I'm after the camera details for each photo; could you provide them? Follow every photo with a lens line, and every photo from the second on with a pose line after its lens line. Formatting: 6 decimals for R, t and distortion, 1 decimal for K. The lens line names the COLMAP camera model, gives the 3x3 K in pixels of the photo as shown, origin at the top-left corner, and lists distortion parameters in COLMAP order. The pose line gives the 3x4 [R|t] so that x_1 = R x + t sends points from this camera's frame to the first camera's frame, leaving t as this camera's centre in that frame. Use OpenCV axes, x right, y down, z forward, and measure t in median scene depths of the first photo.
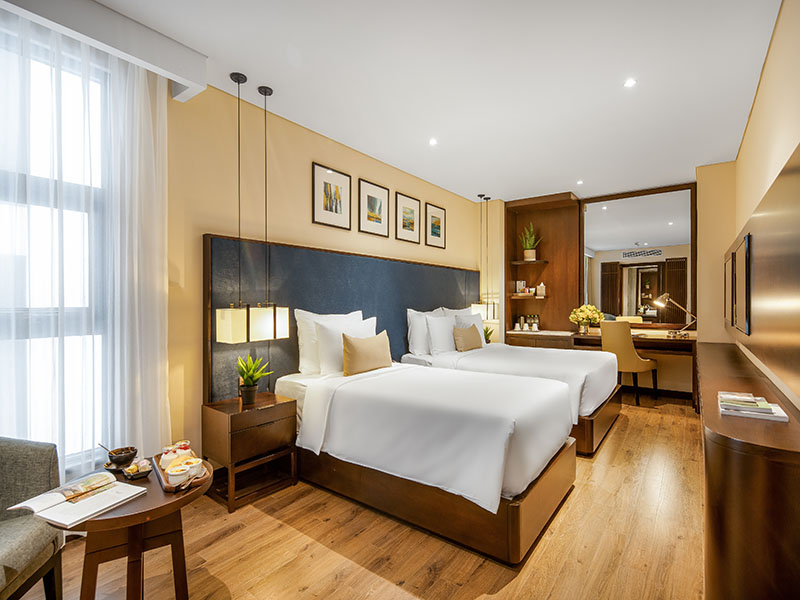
lens RADIAL K [[389.1, 0, 396.8], [0, 389.1, 300.7], [0, 0, 1]] dist [-0.002666, 0.000283]
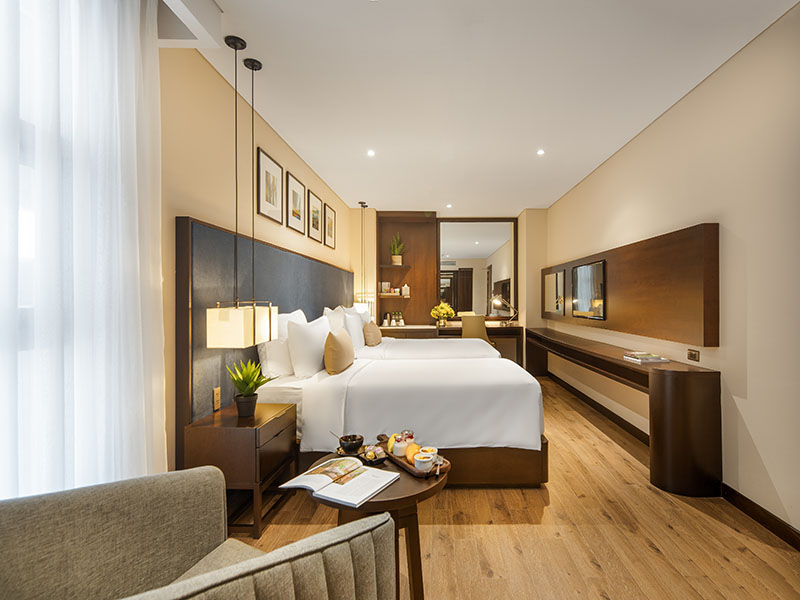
lens RADIAL K [[389.1, 0, 404.4], [0, 389.1, 298.2], [0, 0, 1]] dist [-0.002666, 0.000283]
pose [[0.822961, 0.004125, 0.568083, -0.312398], [-0.002234, 0.999989, -0.004024, 0.000491], [-0.568094, 0.002042, 0.822961, 0.038075]]
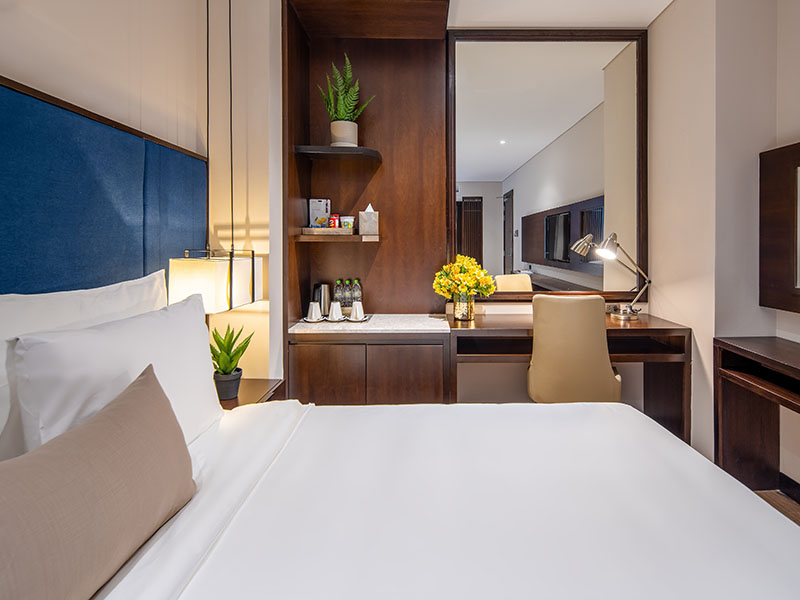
lens RADIAL K [[389.1, 0, 411.7], [0, 389.1, 268.6], [0, 0, 1]] dist [-0.002666, 0.000283]
pose [[0.811744, -0.026525, 0.583411, 0.166973], [-0.015245, 0.997665, 0.066570, -0.005860], [-0.583815, -0.062932, 0.809444, 0.655384]]
